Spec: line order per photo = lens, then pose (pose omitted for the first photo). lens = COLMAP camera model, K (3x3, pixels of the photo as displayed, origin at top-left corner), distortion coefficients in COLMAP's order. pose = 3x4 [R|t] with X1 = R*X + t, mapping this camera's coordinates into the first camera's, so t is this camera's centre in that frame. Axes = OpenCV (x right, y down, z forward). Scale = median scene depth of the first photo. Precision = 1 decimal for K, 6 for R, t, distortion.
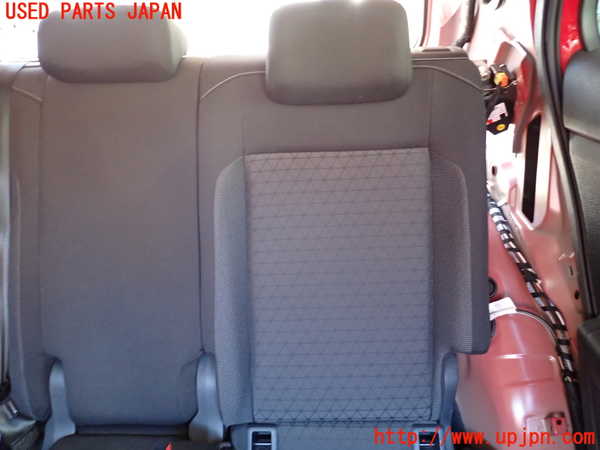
lens RADIAL K [[450.4, 0, 300.0], [0, 450.4, 225.0], [0, 0, 1]] dist [0.005978, 0.001578]
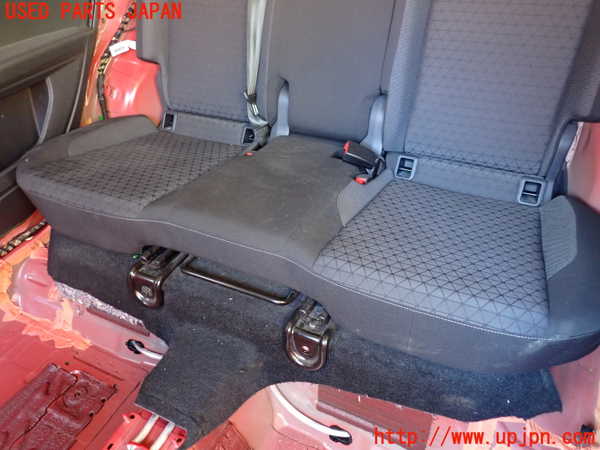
lens RADIAL K [[450.4, 0, 300.0], [0, 450.4, 225.0], [0, 0, 1]] dist [0.005978, 0.001578]
pose [[0.914909, 0.247829, -0.318627, 0.112548], [-0.150632, 0.941935, 0.300114, 0.287592], [0.374503, -0.226581, 0.899115, -0.466637]]
